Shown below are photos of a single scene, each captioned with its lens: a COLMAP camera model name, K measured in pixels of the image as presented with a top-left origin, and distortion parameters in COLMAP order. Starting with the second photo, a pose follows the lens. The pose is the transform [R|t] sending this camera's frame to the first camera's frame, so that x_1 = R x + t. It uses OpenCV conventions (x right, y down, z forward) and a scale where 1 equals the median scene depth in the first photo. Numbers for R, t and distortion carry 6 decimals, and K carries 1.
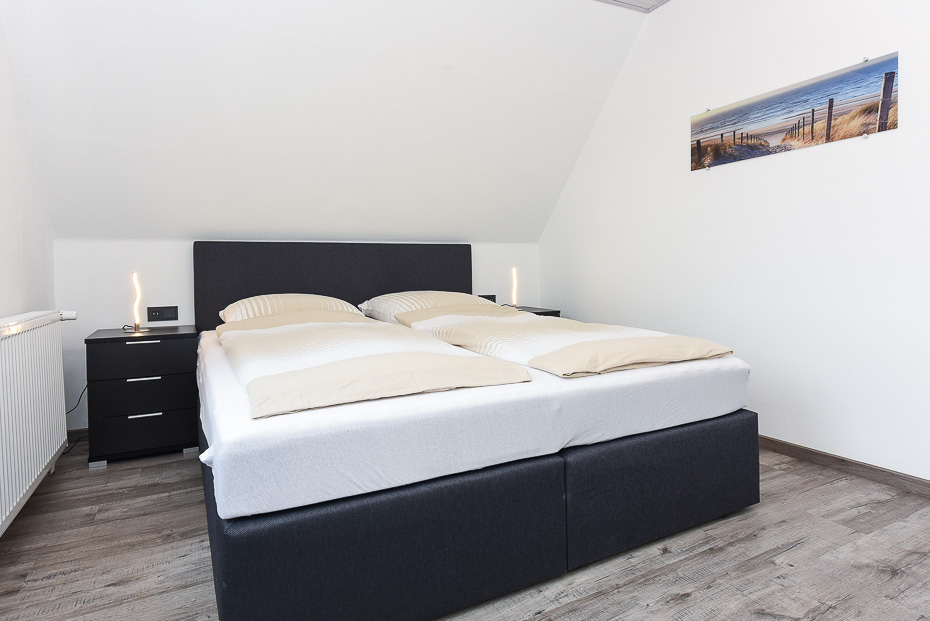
lens RADIAL K [[495.7, 0, 465.0], [0, 495.7, 277.8], [0, 0, 1]] dist [0.020953, -0.000124]
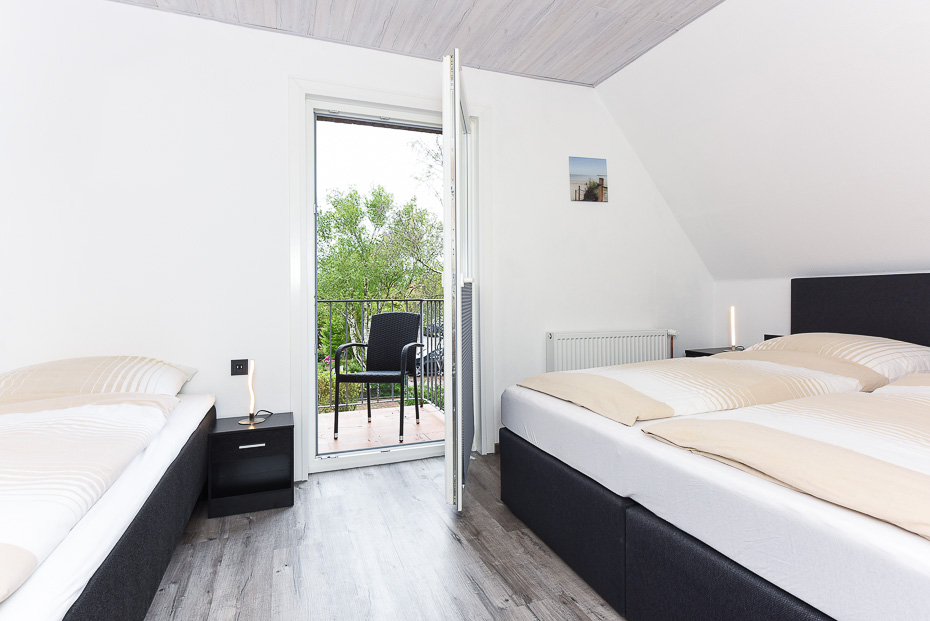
lens RADIAL K [[466.1, 0, 470.3], [0, 466.1, 294.7], [0, 0, 1]] dist [0.003756, 0.000608]
pose [[-0.072641, 0.010752, -0.997300, 1.142565], [-0.011586, 0.999865, 0.011624, -0.081854], [0.997291, 0.012400, -0.072507, 0.717254]]
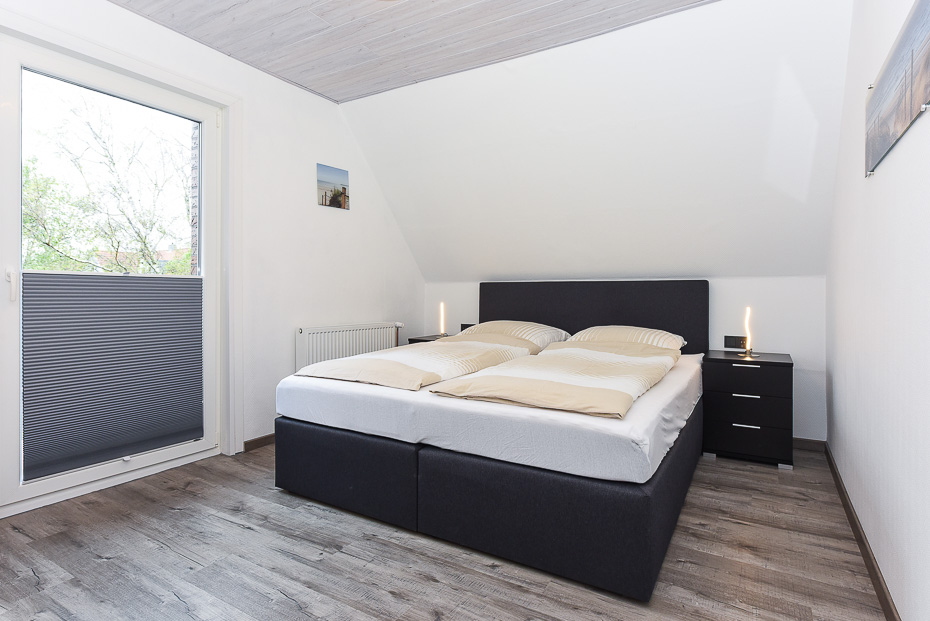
lens RADIAL K [[466.1, 0, 470.3], [0, 466.1, 294.7], [0, 0, 1]] dist [0.003756, 0.000608]
pose [[0.552643, 0.016845, -0.833248, 1.311079], [-0.028915, 0.999581, 0.001030, -0.073062], [0.832916, 0.023524, 0.552899, 0.377568]]
